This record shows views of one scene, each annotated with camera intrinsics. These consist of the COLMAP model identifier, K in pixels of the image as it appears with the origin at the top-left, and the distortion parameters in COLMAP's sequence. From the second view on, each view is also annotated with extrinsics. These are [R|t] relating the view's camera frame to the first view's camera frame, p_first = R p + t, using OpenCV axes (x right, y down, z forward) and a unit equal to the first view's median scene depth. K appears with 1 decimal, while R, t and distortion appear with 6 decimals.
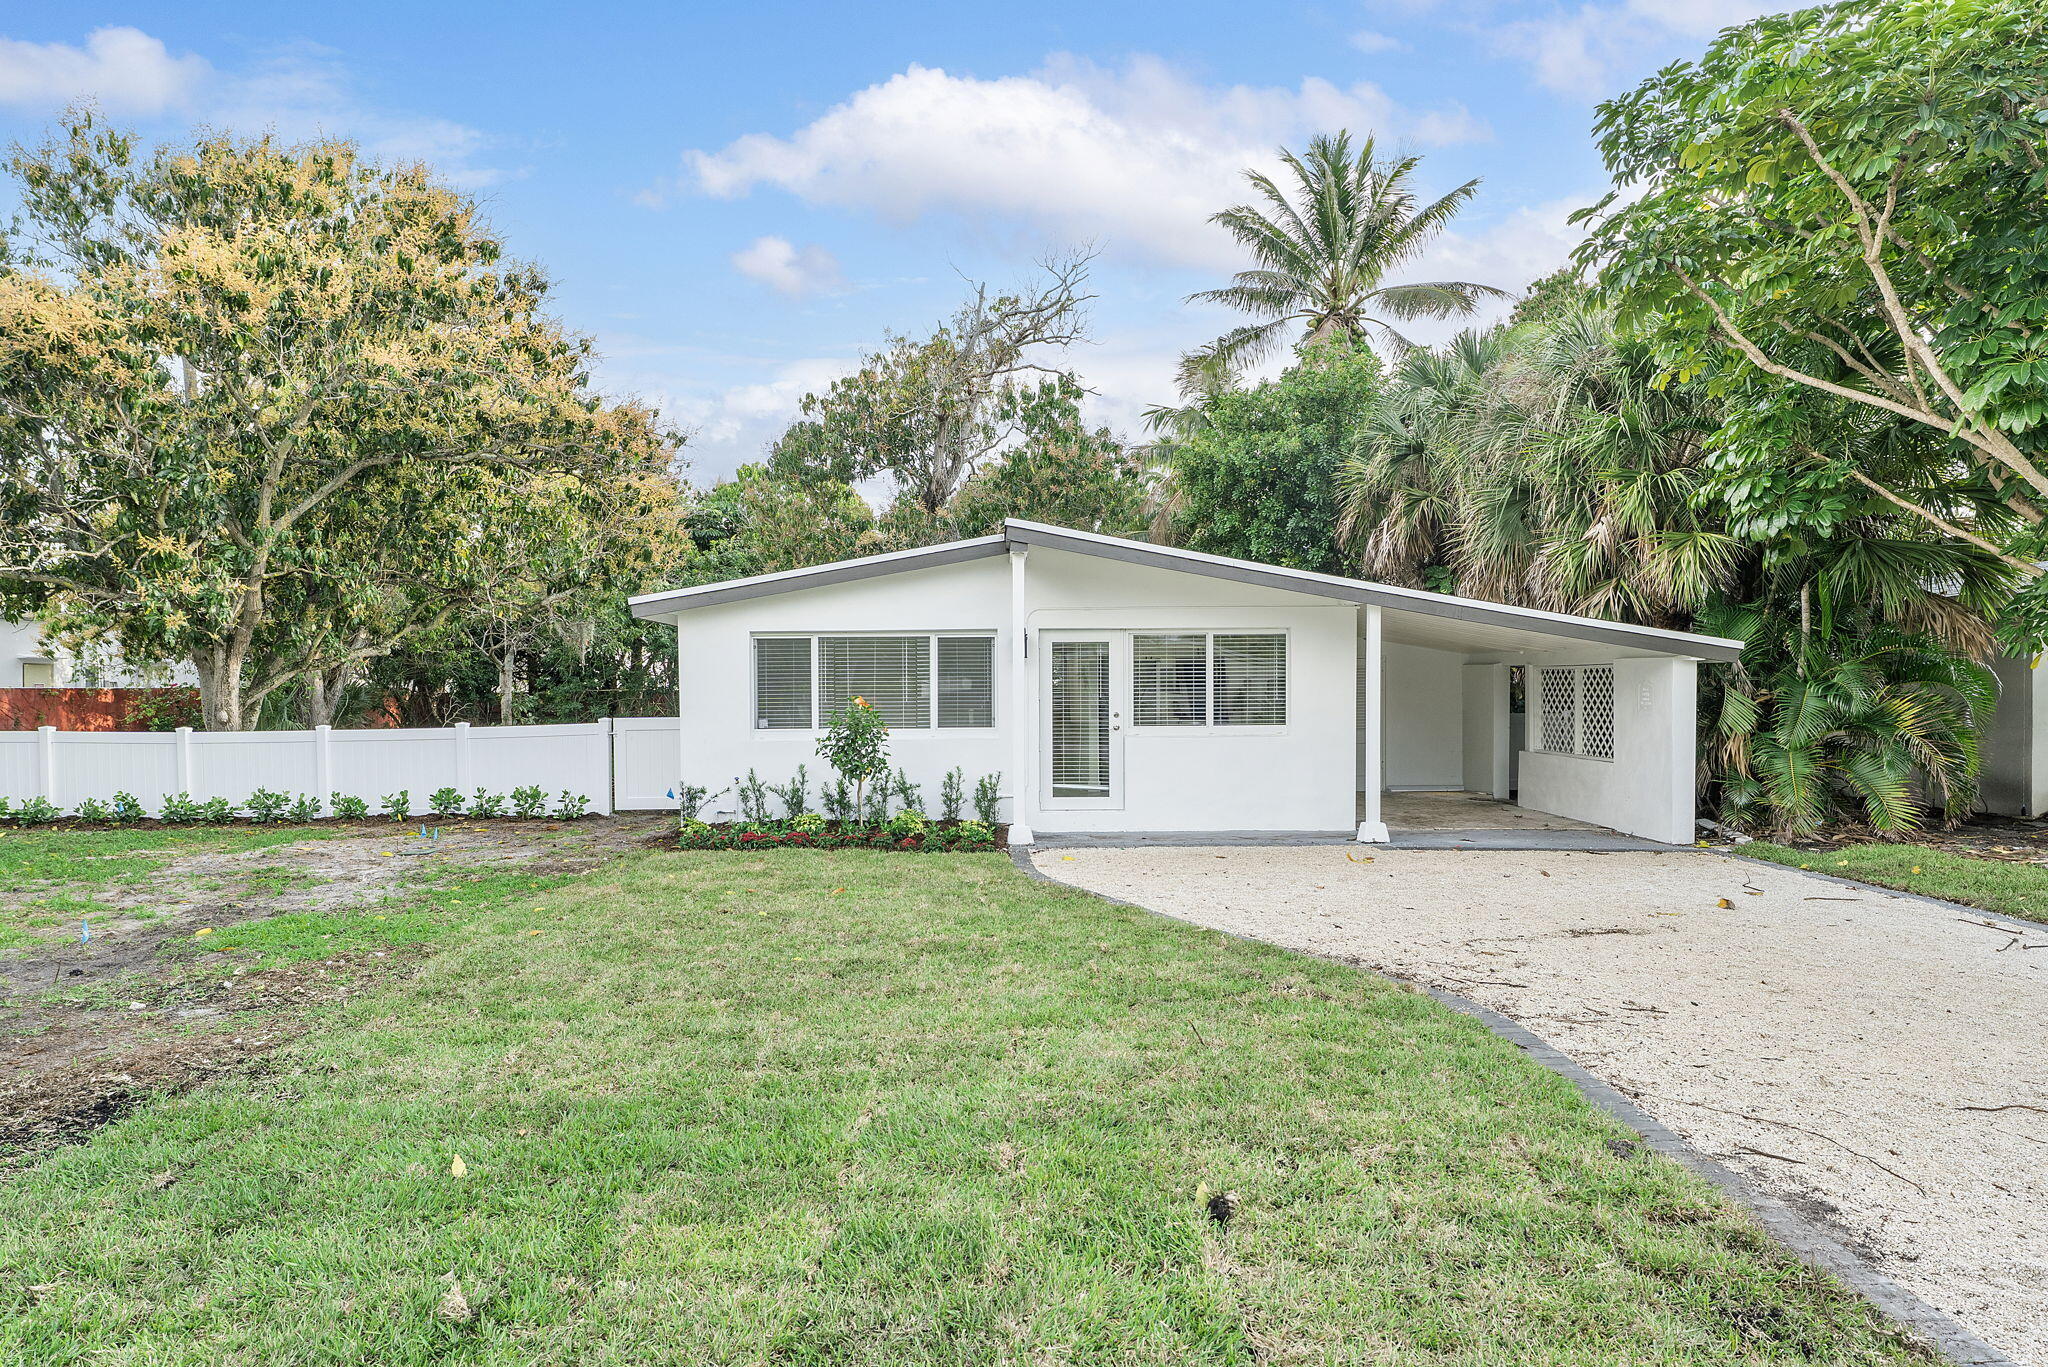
lens RADIAL K [[1264.6, 0, 1042.5], [0, 1264.6, 684.9], [0, 0, 1]] dist [-0.028637, 0.006268]
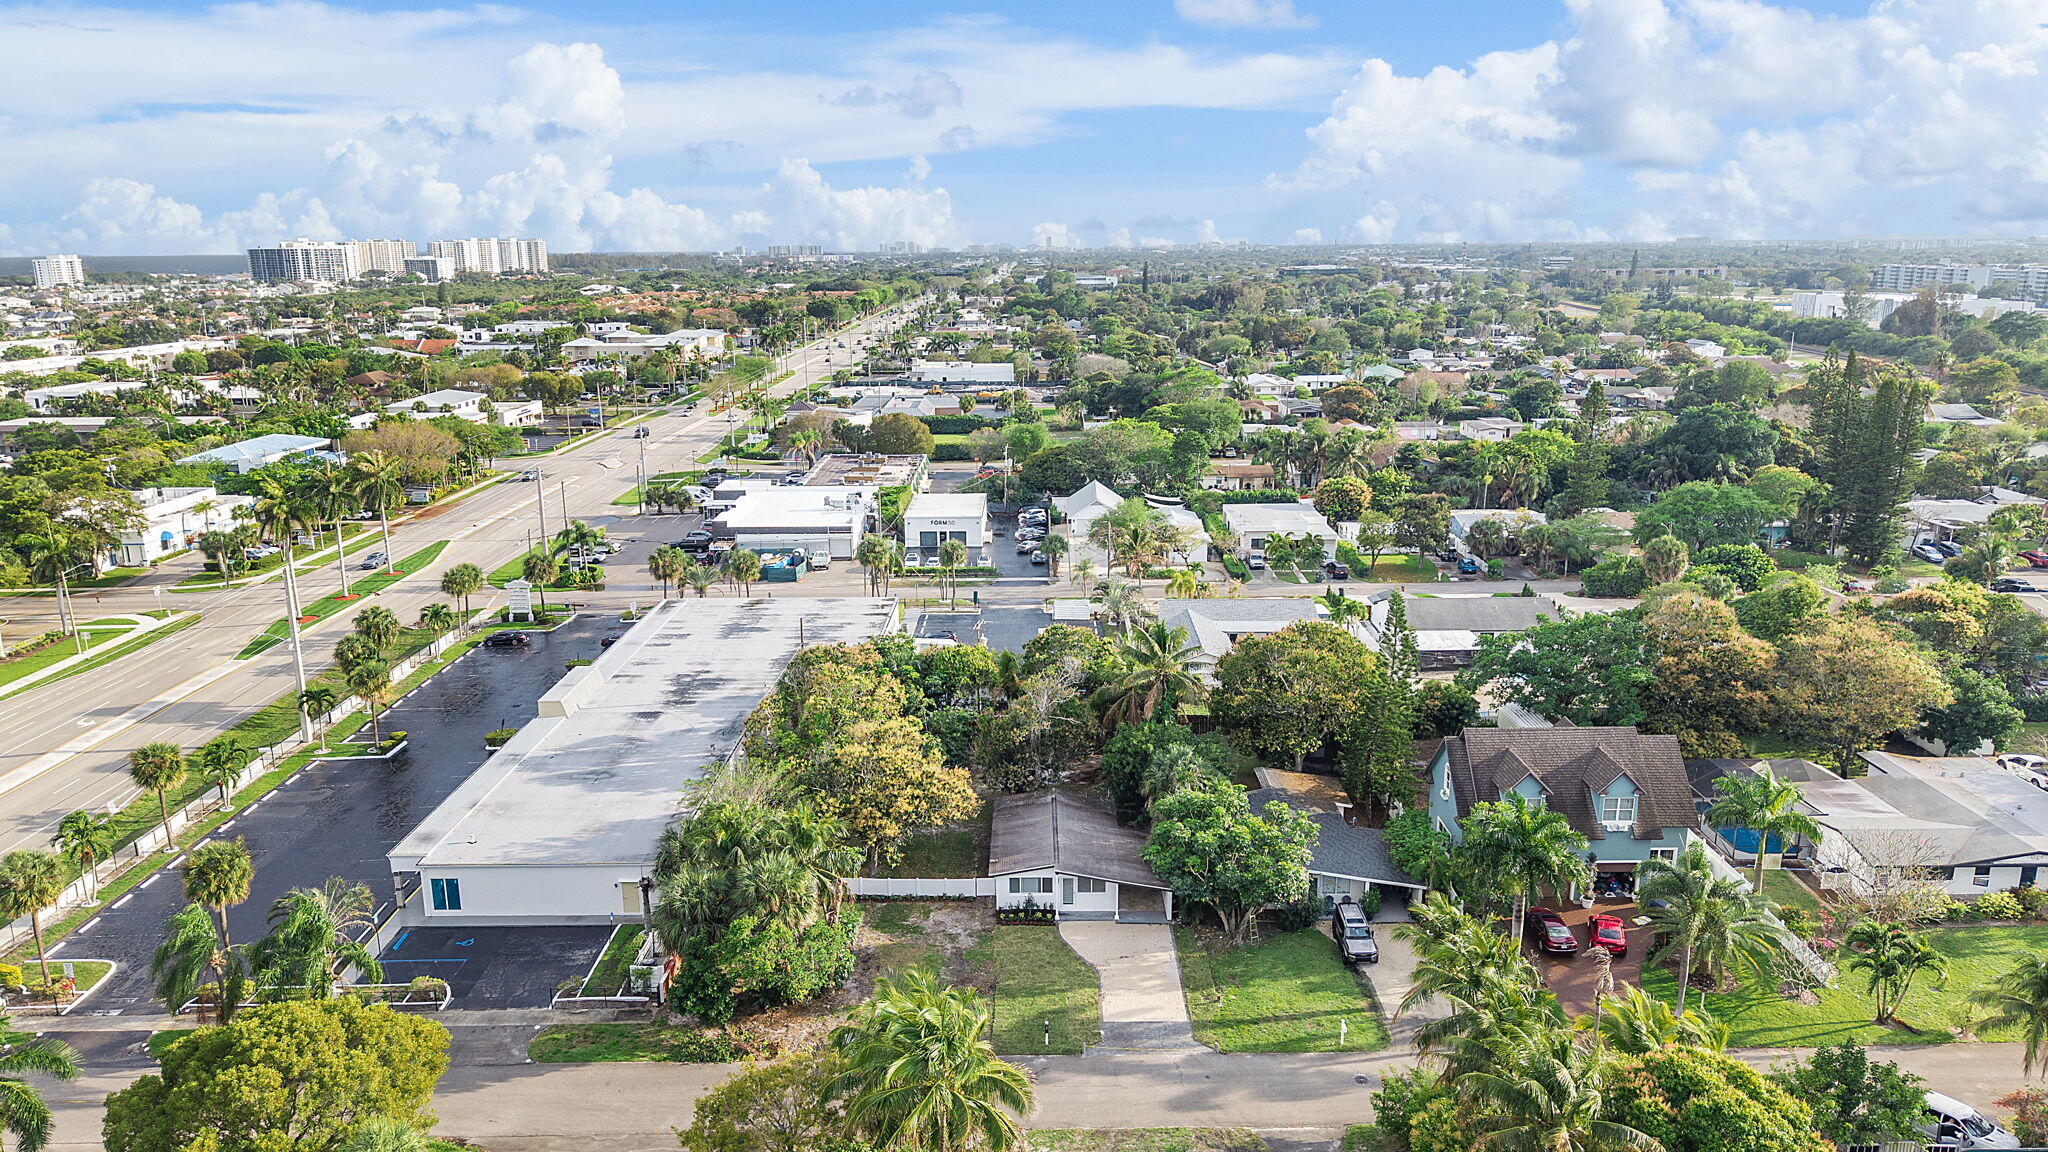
lens RADIAL K [[1366.3, 0, 1043.4], [0, 1366.3, 578.6], [0, 0, 1]] dist [0.025903, -0.035051]
pose [[0.999624, 0.008718, -0.025981, 0.065199], [-0.002329, 0.971652, 0.236406, -2.744795], [0.027306, -0.236257, 0.971307, -4.542792]]
